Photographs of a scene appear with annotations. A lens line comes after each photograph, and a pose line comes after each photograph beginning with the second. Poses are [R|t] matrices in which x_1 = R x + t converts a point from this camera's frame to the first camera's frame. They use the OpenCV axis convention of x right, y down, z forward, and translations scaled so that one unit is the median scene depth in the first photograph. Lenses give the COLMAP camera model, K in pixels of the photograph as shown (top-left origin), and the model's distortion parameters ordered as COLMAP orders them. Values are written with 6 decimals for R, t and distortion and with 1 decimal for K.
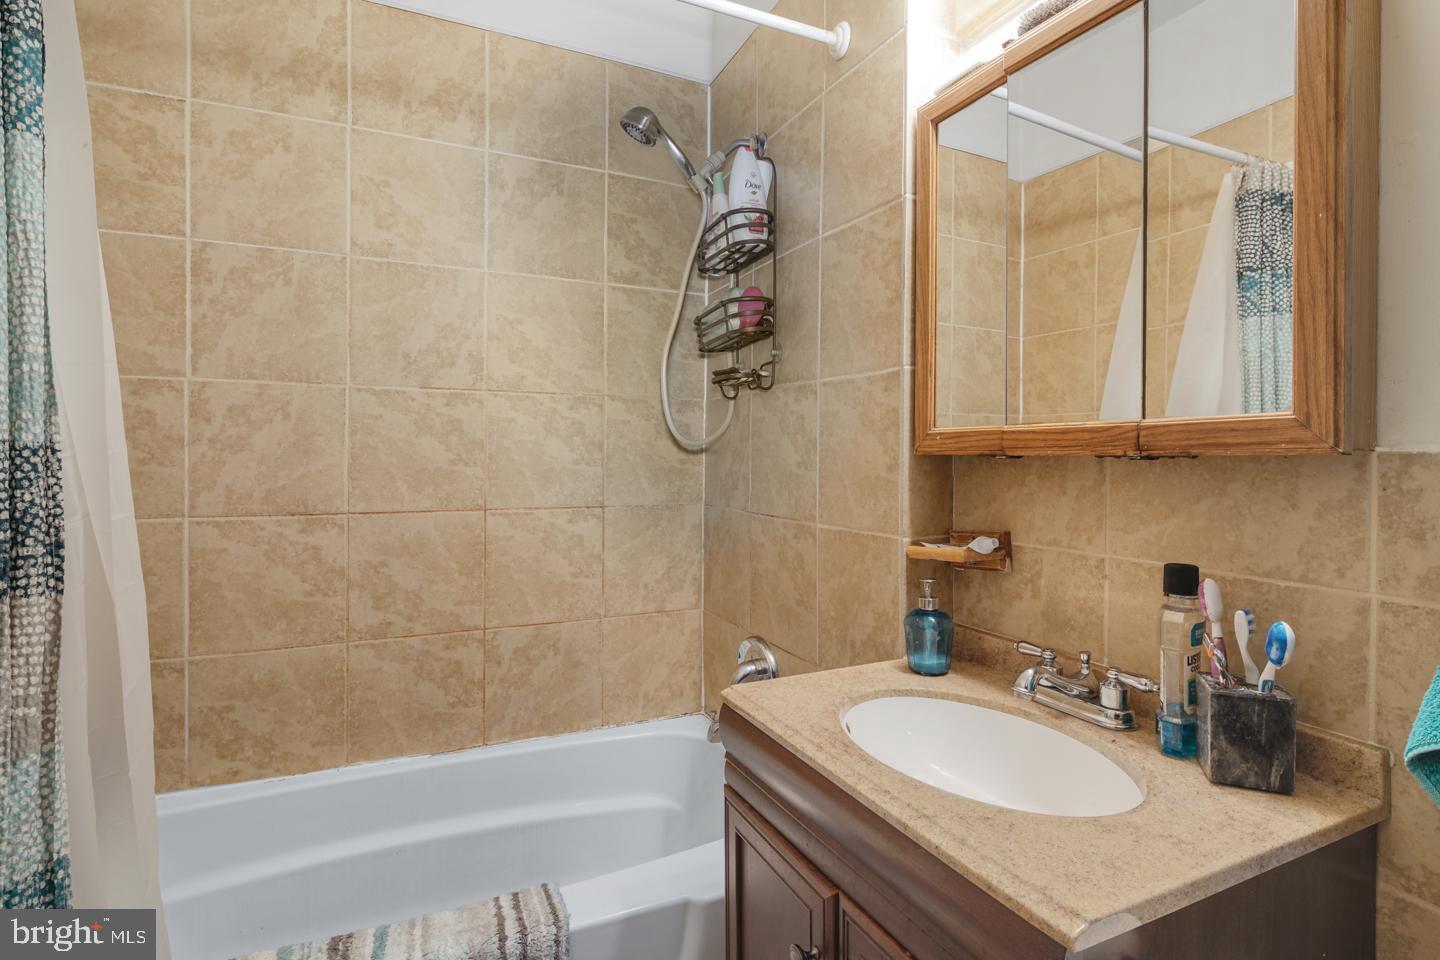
lens RADIAL K [[705.7, 0, 723.3], [0, 705.7, 459.8], [0, 0, 1]] dist [0.007630, -0.001660]
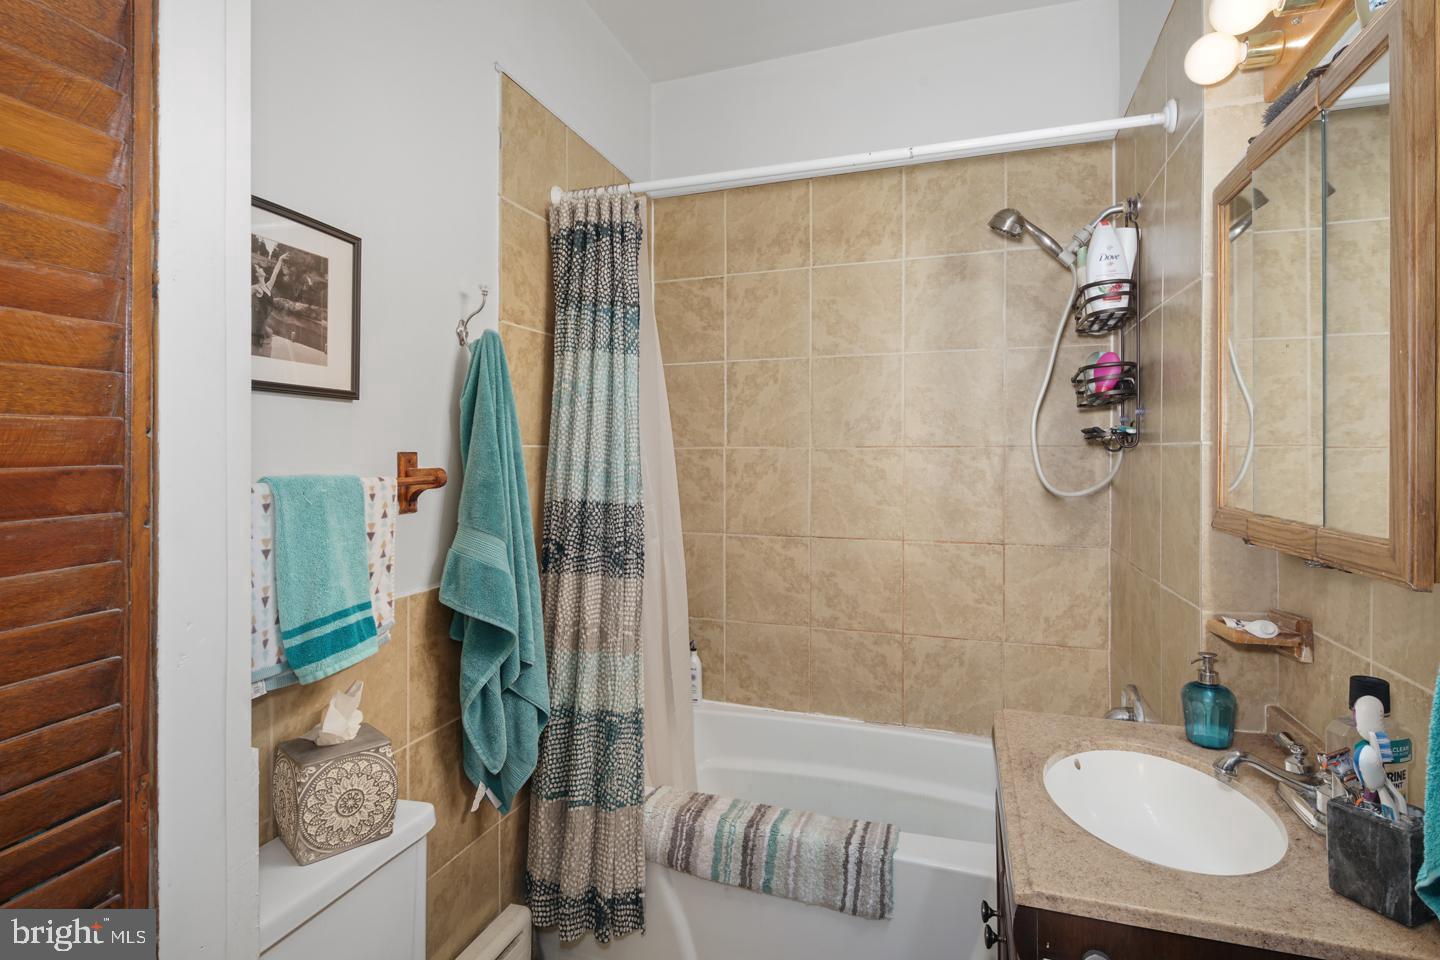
lens RADIAL K [[705.7, 0, 723.3], [0, 705.7, 459.8], [0, 0, 1]] dist [0.007630, -0.001660]
pose [[0.723483, -0.004259, -0.690329, 0.332396], [0.000698, 0.999985, -0.005437, -0.073264], [0.690342, 0.003452, 0.723475, -0.158848]]
